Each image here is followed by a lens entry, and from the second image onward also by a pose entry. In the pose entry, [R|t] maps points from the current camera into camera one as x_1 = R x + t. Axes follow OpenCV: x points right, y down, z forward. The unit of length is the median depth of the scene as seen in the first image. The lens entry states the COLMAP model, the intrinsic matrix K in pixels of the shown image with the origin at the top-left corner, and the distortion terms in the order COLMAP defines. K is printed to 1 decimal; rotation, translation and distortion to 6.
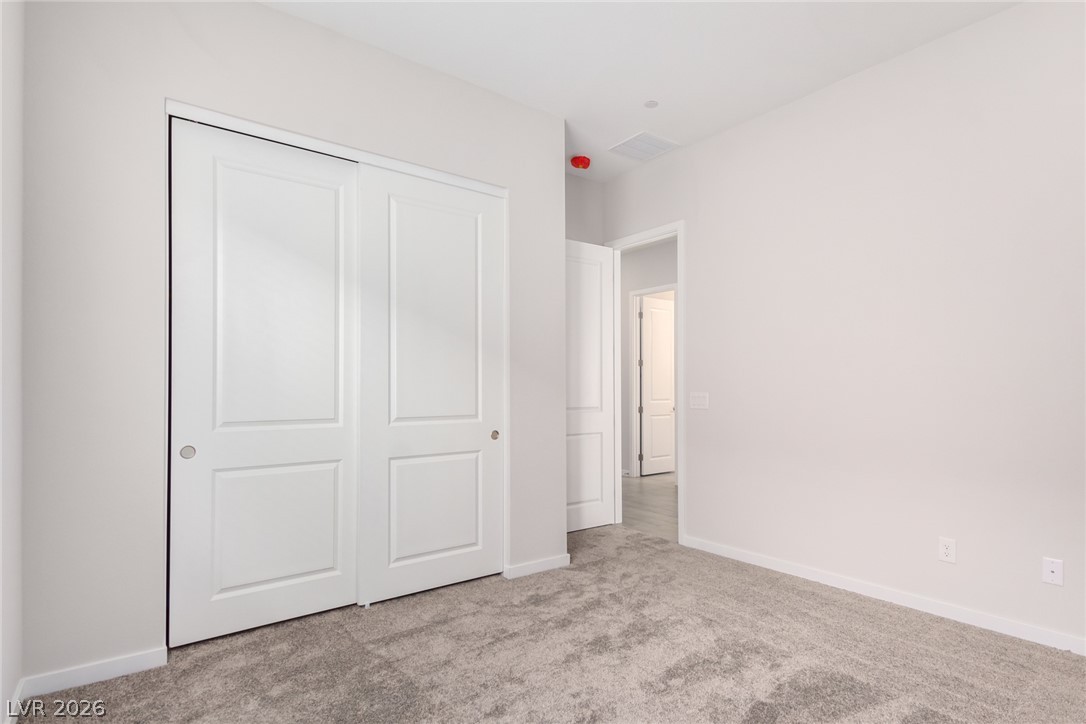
lens RADIAL K [[561.1, 0, 553.3], [0, 561.1, 392.9], [0, 0, 1]] dist [0.022899, -0.000207]
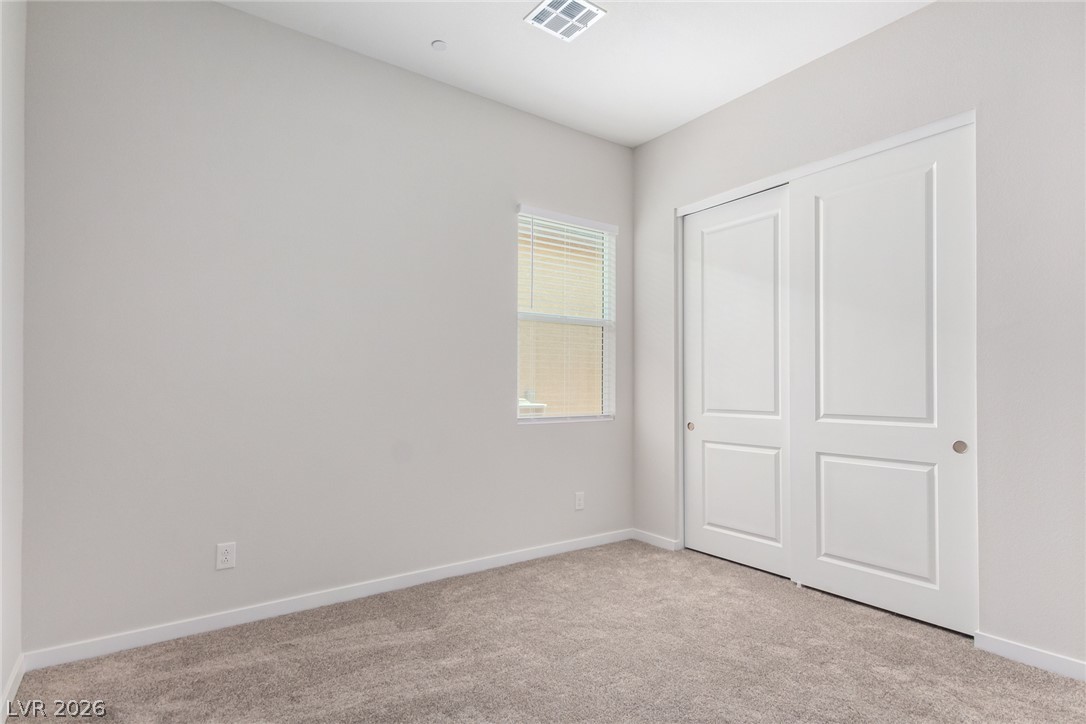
lens RADIAL K [[561.1, 0, 553.3], [0, 561.1, 392.9], [0, 0, 1]] dist [0.022899, -0.000207]
pose [[-0.032592, 0.008573, -0.999432, 0.752427], [-0.003340, 0.999957, 0.008686, -0.002120], [0.999463, 0.003622, -0.032562, 0.543813]]
